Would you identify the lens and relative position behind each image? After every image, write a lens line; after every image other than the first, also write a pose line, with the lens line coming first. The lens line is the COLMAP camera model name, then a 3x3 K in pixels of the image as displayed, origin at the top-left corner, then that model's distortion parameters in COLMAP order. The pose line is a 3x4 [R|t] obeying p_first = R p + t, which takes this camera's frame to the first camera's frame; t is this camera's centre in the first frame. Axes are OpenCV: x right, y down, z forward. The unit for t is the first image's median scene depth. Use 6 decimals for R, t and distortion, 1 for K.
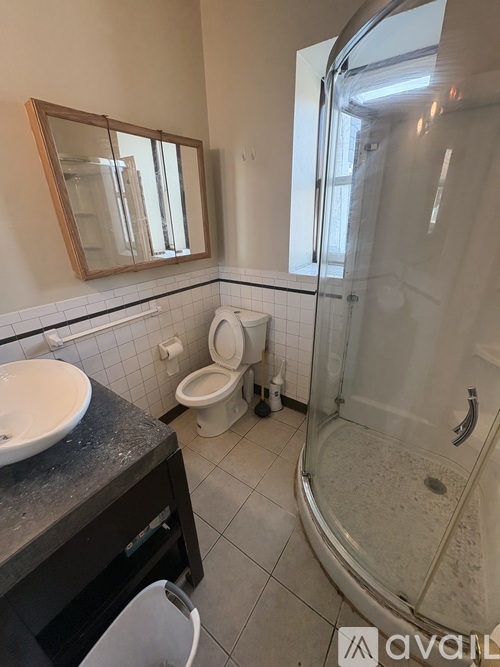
lens RADIAL K [[260.4, 0, 250.0], [0, 260.4, 333.5], [0, 0, 1]] dist [-0.009418, -0.000080]
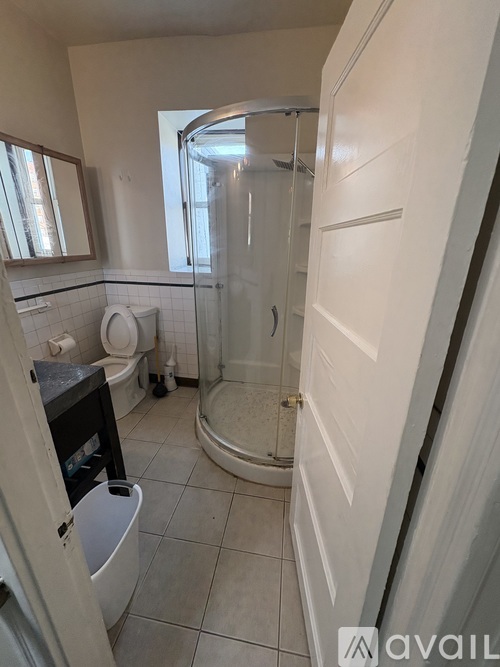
lens RADIAL K [[264.9, 0, 250.0], [0, 264.9, 333.5], [0, 0, 1]] dist [0.000357, 0.000056]
pose [[0.897780, -0.102508, 0.428350, -0.078875], [0.136258, 0.989471, -0.048795, 0.171074], [-0.418838, 0.102173, 0.902295, -0.277309]]
